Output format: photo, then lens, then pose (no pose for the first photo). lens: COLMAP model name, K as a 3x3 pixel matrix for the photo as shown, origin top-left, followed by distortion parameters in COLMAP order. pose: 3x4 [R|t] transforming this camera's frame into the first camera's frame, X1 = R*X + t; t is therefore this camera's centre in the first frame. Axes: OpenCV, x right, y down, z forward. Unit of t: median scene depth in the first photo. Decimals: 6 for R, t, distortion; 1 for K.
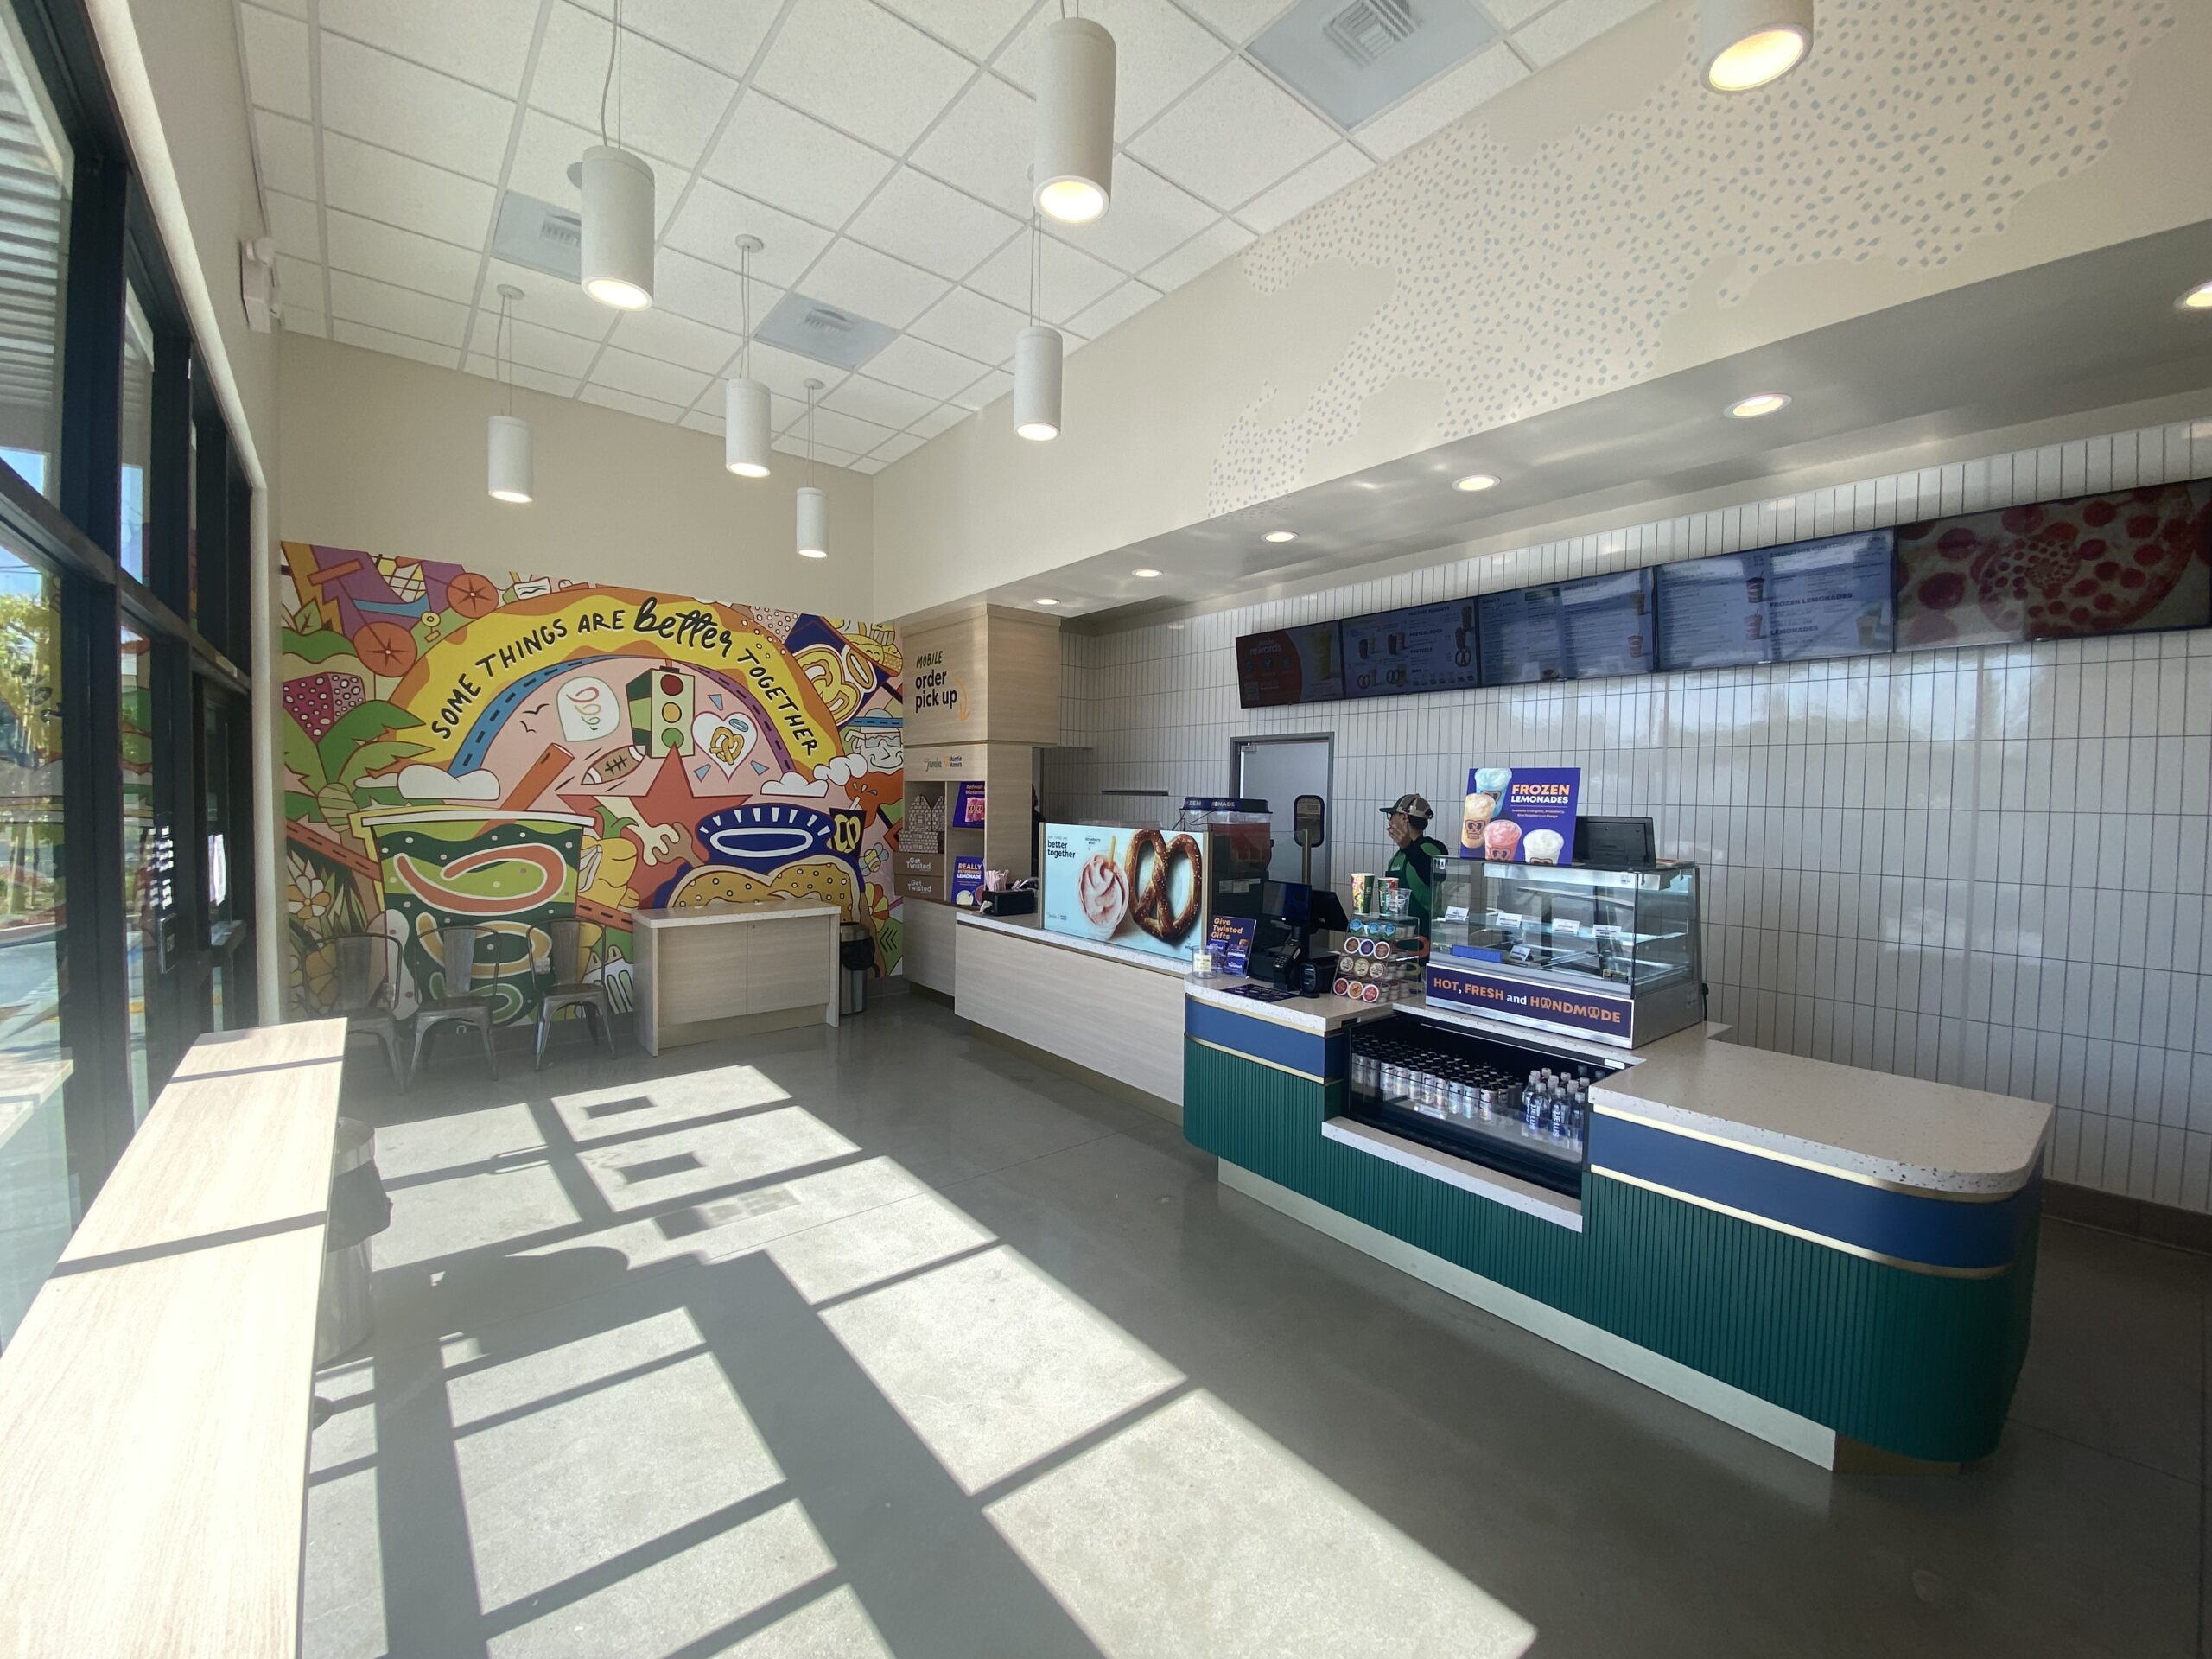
lens RADIAL K [[885.6, 0, 1101.2], [0, 885.6, 823.5], [0, 0, 1]] dist [0.048241, -0.032118]
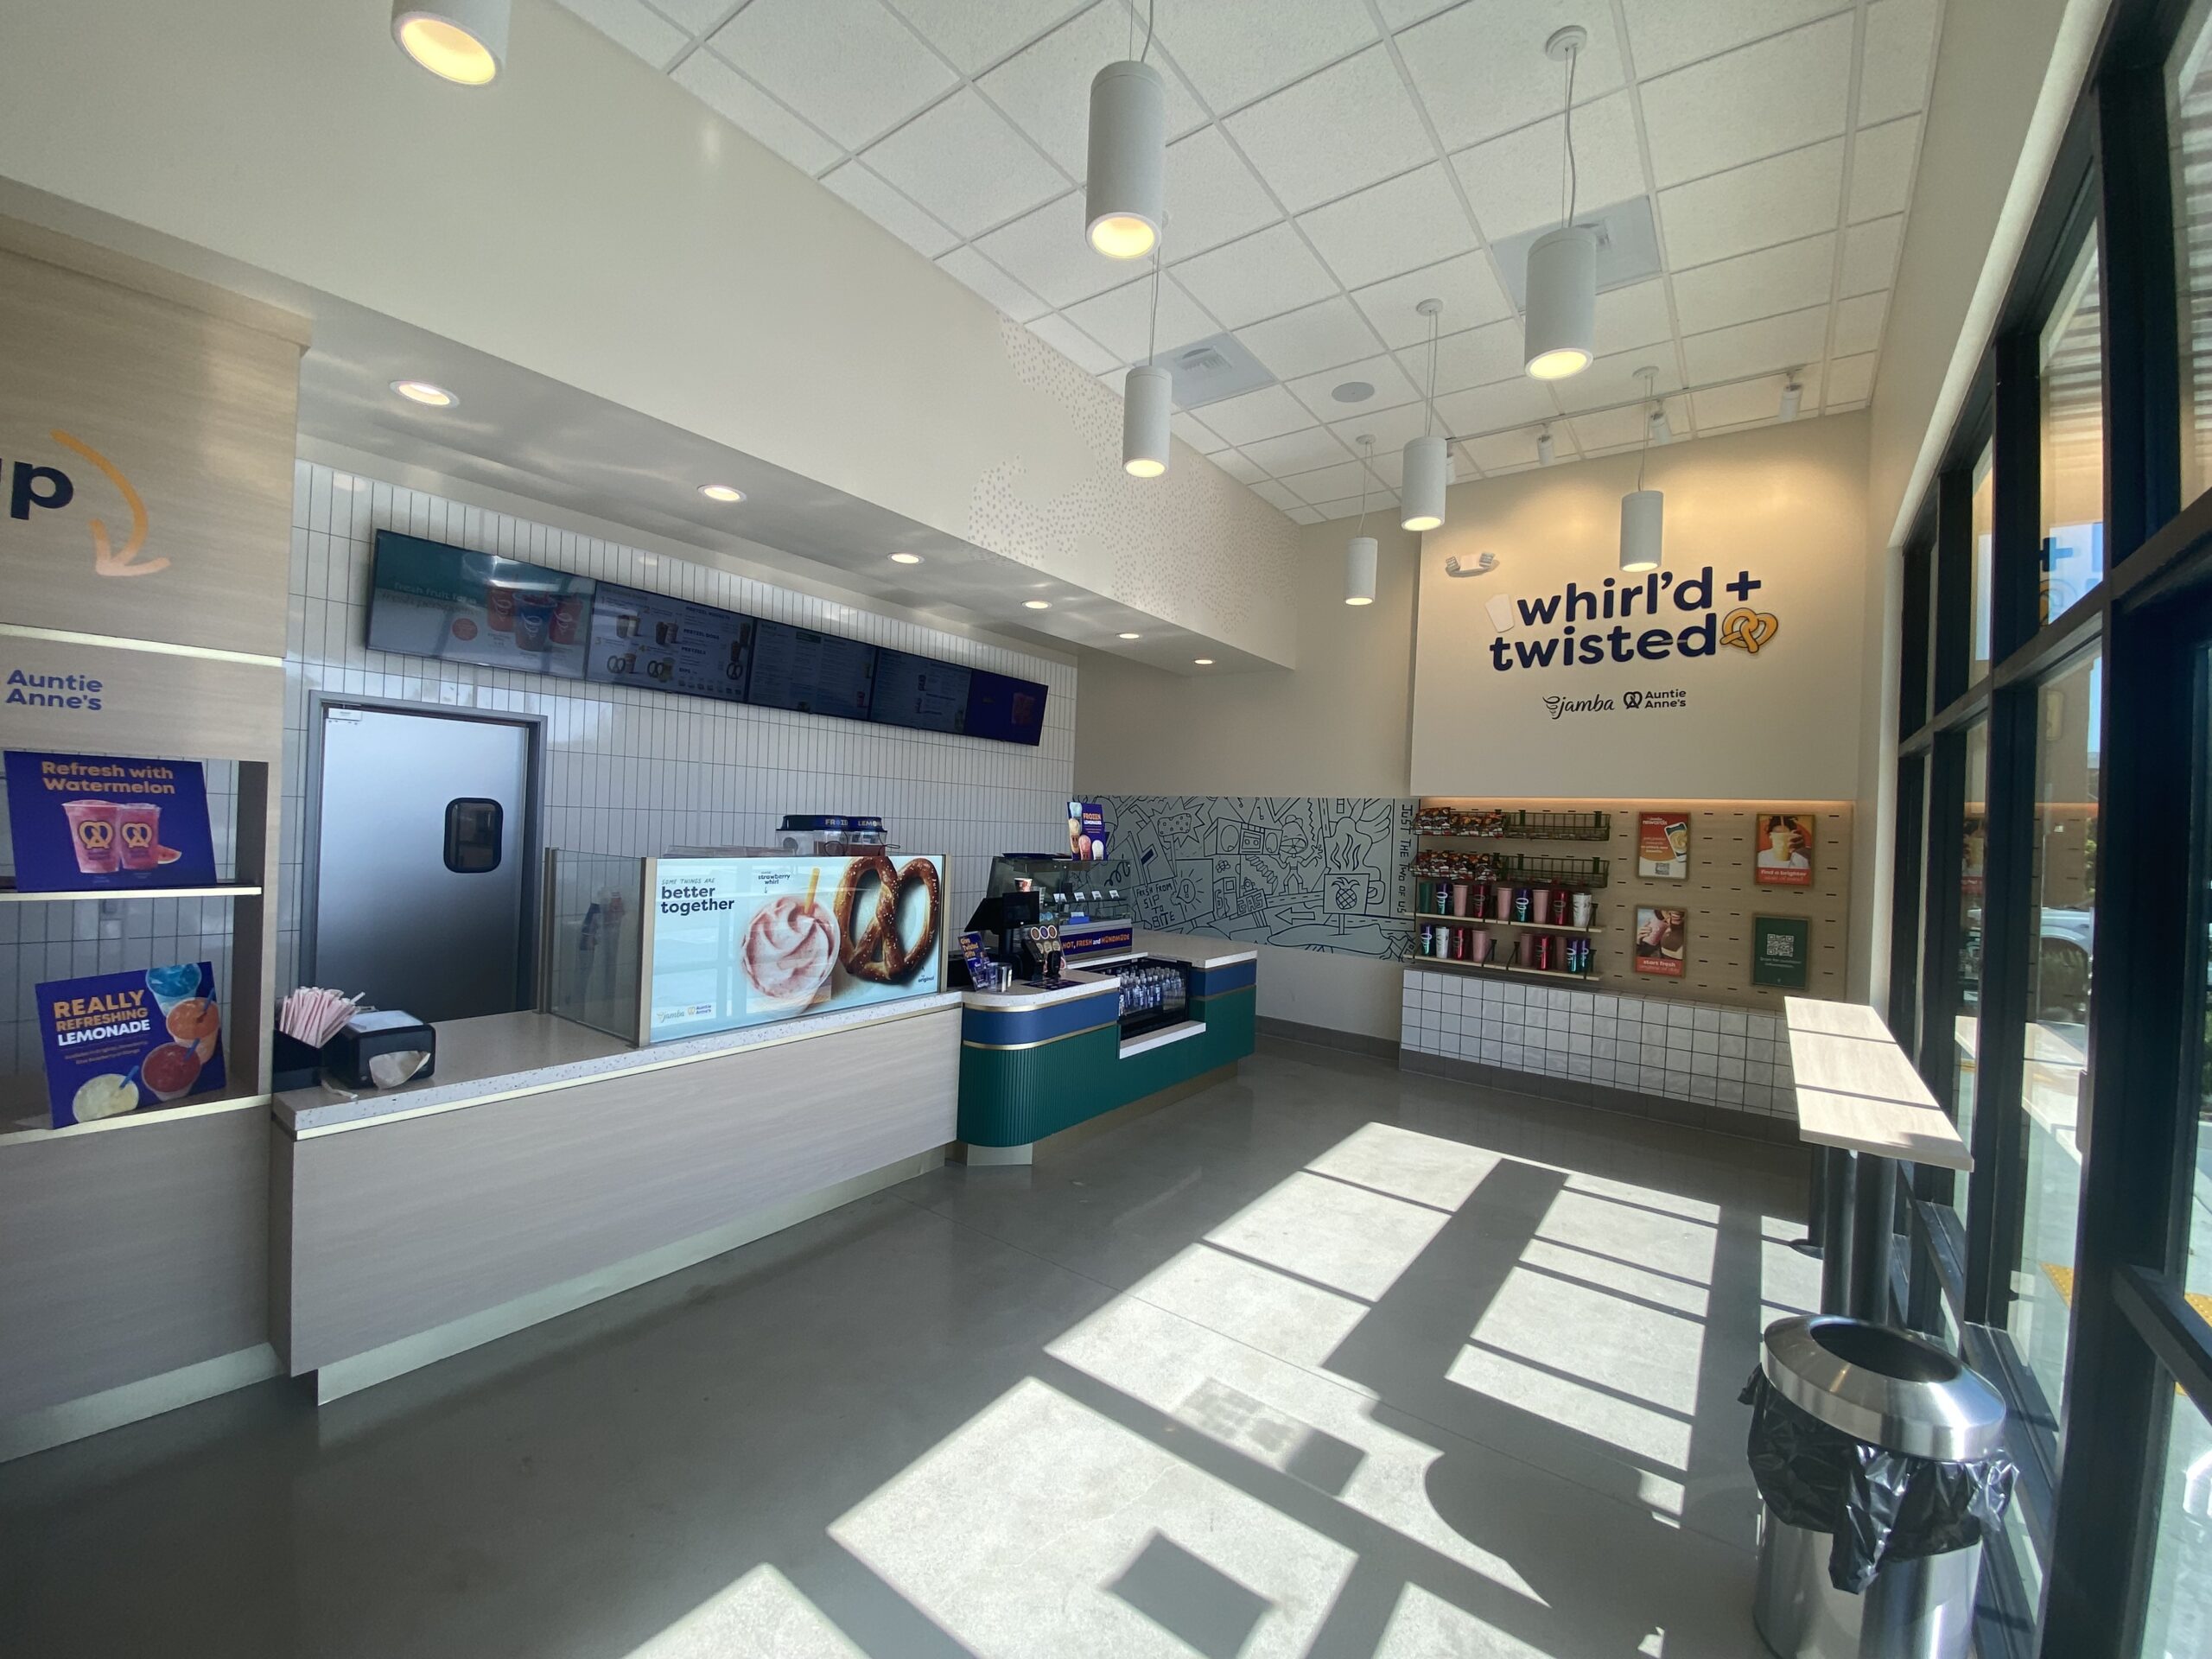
lens RADIAL K [[885.6, 0, 1101.2], [0, 885.6, 823.5], [0, 0, 1]] dist [0.048241, -0.032118]
pose [[-0.241444, -0.022412, 0.970156, -0.861035], [-0.006292, 0.999748, 0.021530, -0.046472], [-0.970394, -0.000906, -0.241524, 1.059511]]
